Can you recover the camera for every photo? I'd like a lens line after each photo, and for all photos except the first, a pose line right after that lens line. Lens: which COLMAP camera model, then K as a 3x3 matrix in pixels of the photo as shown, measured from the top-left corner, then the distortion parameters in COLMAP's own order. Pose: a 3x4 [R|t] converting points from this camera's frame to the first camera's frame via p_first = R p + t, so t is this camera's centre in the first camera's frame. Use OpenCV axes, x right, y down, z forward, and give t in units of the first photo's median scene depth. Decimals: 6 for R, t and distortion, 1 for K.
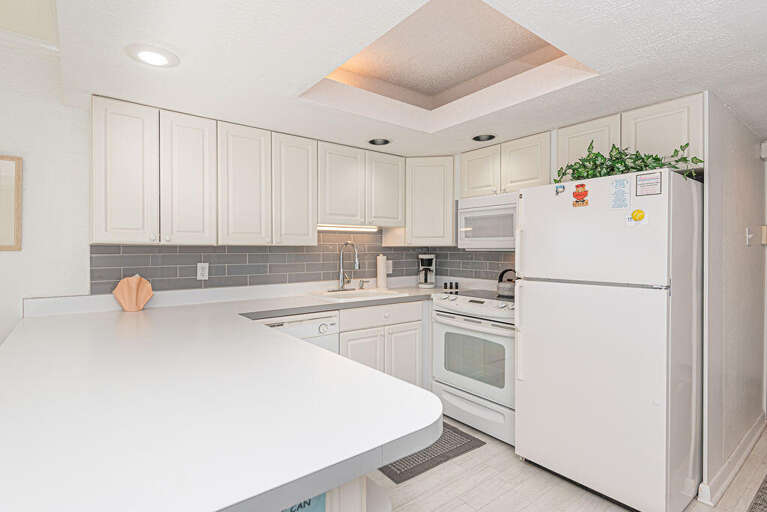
lens RADIAL K [[390.8, 0, 387.3], [0, 390.8, 254.8], [0, 0, 1]] dist [0.000437, -0.000339]
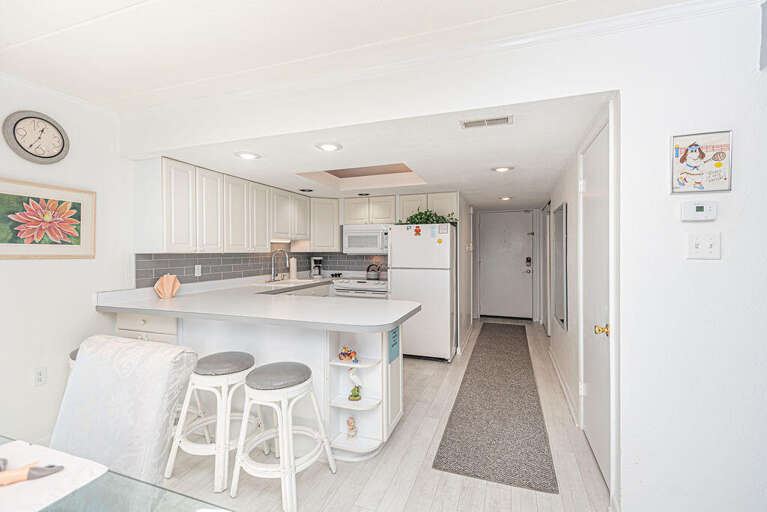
lens RADIAL K [[349.3, 0, 382.2], [0, 349.3, 253.5], [0, 0, 1]] dist [-0.002013, -0.001219]
pose [[0.854091, -0.007865, 0.520065, -0.521061], [0.011644, 0.999924, -0.004000, -0.008415], [-0.519994, 0.009472, 0.854117, -0.451259]]
